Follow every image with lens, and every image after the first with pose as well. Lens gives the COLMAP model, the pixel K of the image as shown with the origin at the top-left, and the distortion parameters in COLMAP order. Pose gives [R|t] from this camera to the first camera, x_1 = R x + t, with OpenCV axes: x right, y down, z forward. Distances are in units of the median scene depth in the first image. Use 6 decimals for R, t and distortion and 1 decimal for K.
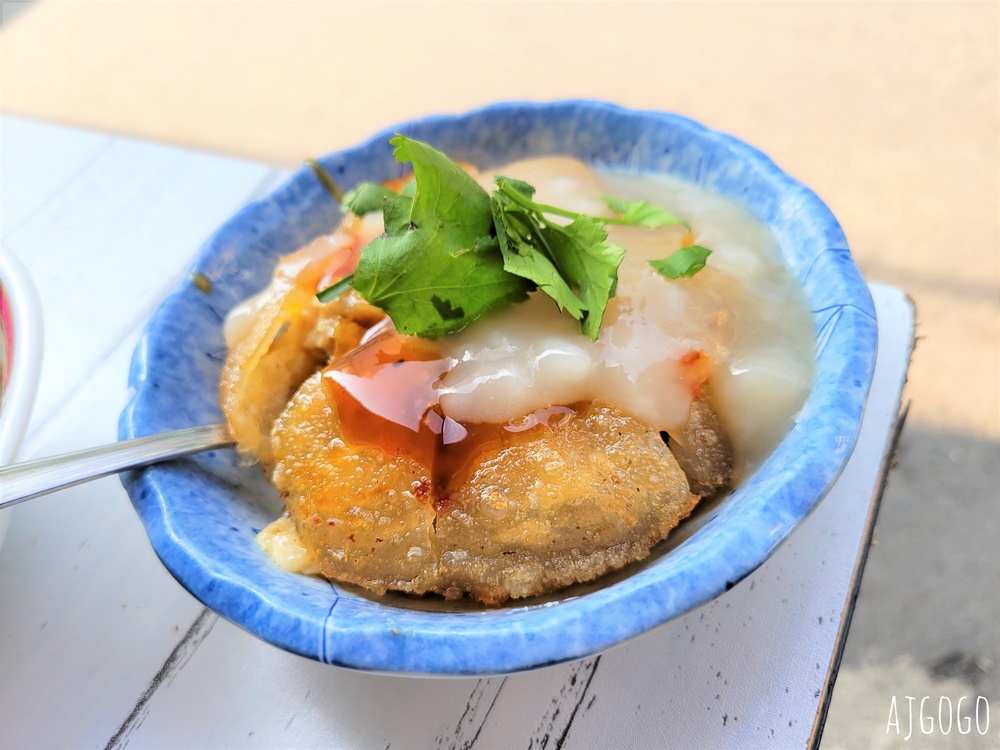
lens RADIAL K [[831.6, 0, 500.0], [0, 831.6, 375.0], [0, 0, 1]] dist [-0.005312, -0.004633]
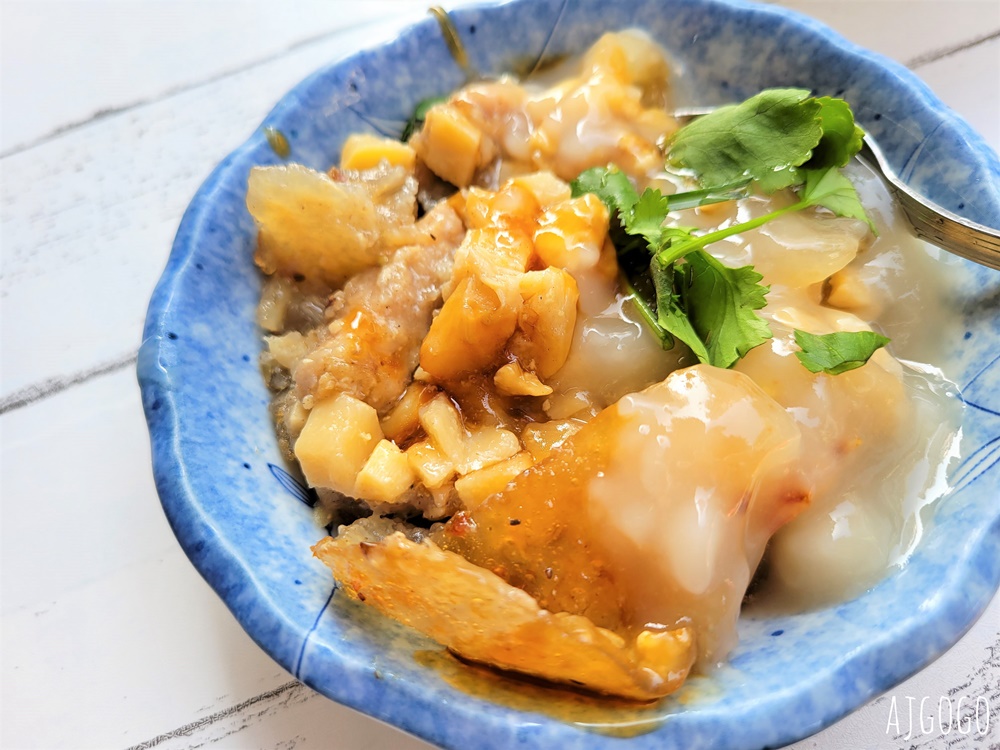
lens RADIAL K [[831.6, 0, 500.0], [0, 831.6, 375.0], [0, 0, 1]] dist [-0.005312, -0.004633]
pose [[0.959261, 0.274722, -0.065924, -0.030570], [-0.249885, 0.933898, 0.255719, -0.239461], [0.131817, -0.228828, 0.964501, 0.232856]]
